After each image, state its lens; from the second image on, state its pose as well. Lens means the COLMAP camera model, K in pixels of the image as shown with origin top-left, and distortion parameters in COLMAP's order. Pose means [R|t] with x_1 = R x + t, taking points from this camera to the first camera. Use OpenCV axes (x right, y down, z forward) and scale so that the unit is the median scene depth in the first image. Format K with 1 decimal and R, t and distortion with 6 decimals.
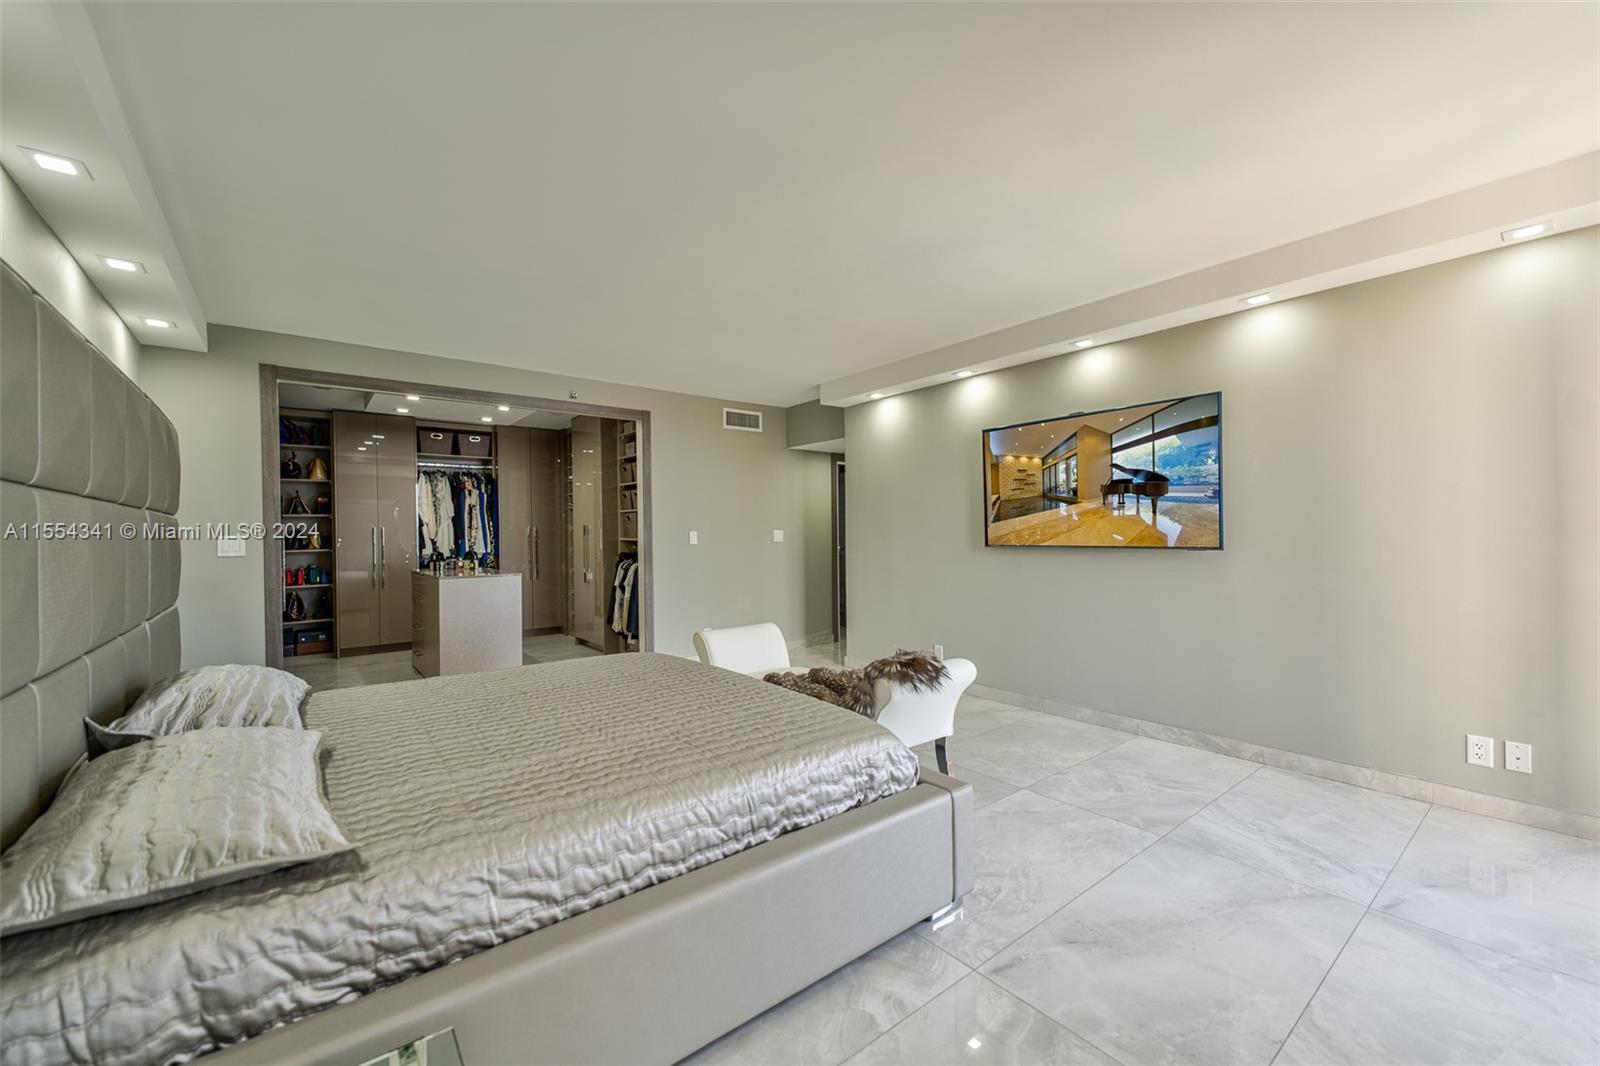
lens RADIAL K [[622.0, 0, 803.2], [0, 622.0, 535.1], [0, 0, 1]] dist [0.002534, -0.000039]
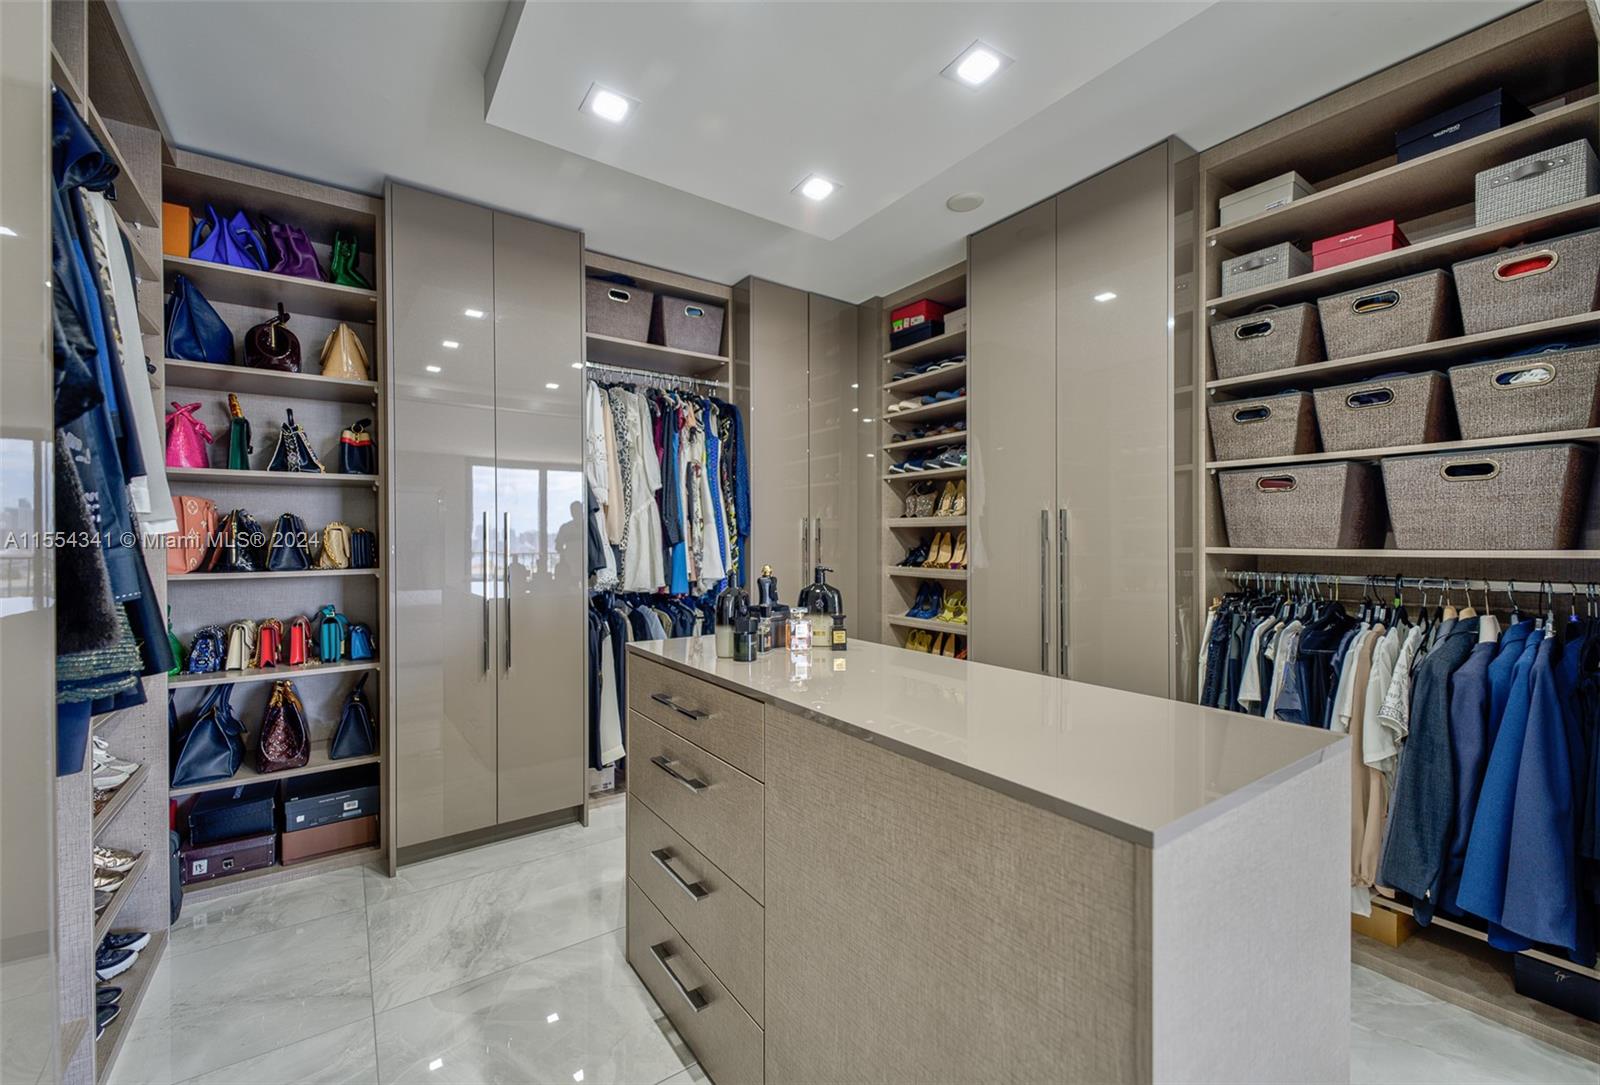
lens RADIAL K [[648.2, 0, 791.9], [0, 648.2, 543.6], [0, 0, 1]] dist [0.001258, 0.000141]
pose [[0.997794, 0.012100, -0.065277, -0.453109], [-0.011771, 0.999916, 0.005425, 0.002155], [0.065338, -0.004644, 0.997852, 0.588416]]
